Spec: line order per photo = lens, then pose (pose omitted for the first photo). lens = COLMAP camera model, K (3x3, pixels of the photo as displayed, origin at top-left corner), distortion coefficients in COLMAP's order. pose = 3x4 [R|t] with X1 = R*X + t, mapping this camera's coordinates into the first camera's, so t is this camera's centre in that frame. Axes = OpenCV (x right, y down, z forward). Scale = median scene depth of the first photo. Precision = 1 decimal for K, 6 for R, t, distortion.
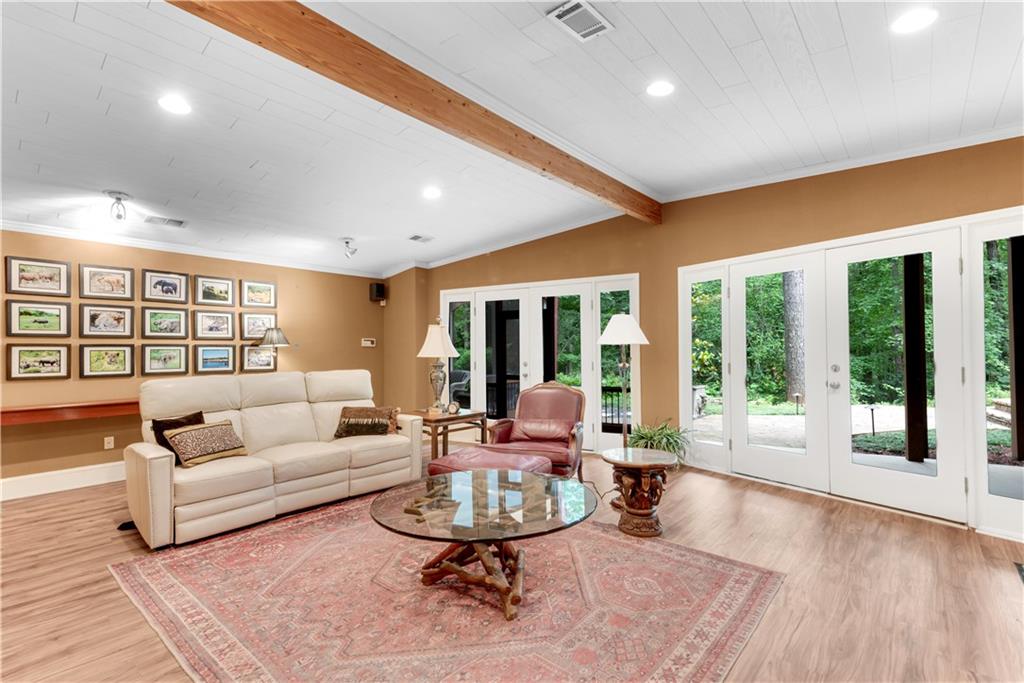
lens RADIAL K [[449.6, 0, 509.2], [0, 449.6, 345.9], [0, 0, 1]] dist [0.017449, -0.000303]
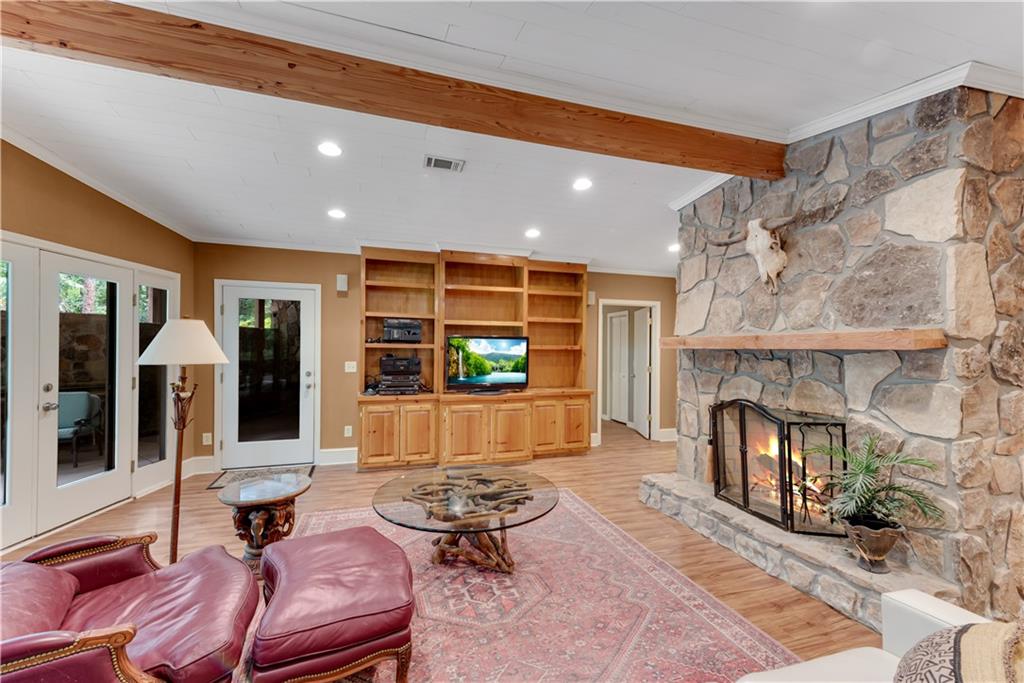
lens RADIAL K [[449.6, 0, 515.0], [0, 449.6, 343.5], [0, 0, 1]] dist [0.017449, -0.000303]
pose [[-0.862368, 0.008618, 0.506208, -0.388134], [-0.006697, 0.999573, -0.028427, -0.013803], [-0.506237, -0.027905, -0.861943, 0.991997]]
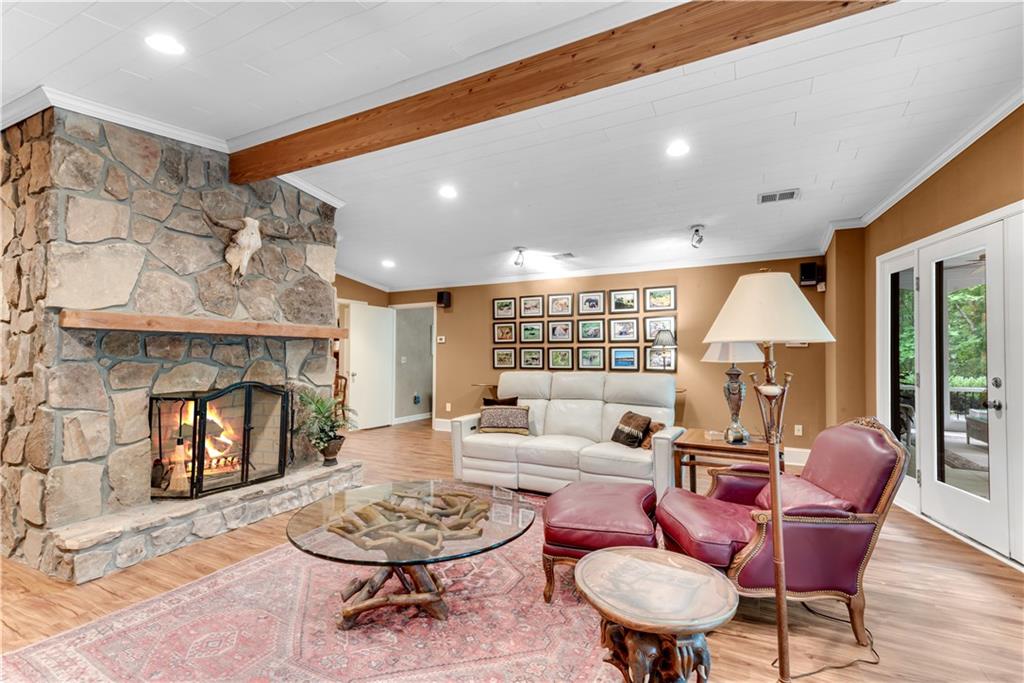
lens RADIAL K [[449.6, 0, 518.4], [0, 449.6, 345.8], [0, 0, 1]] dist [0.017449, -0.000303]
pose [[0.258925, -0.009042, -0.965855, 0.455047], [0.010299, 0.999925, -0.006600, -0.000219], [0.965843, -0.008239, 0.258999, 0.479328]]
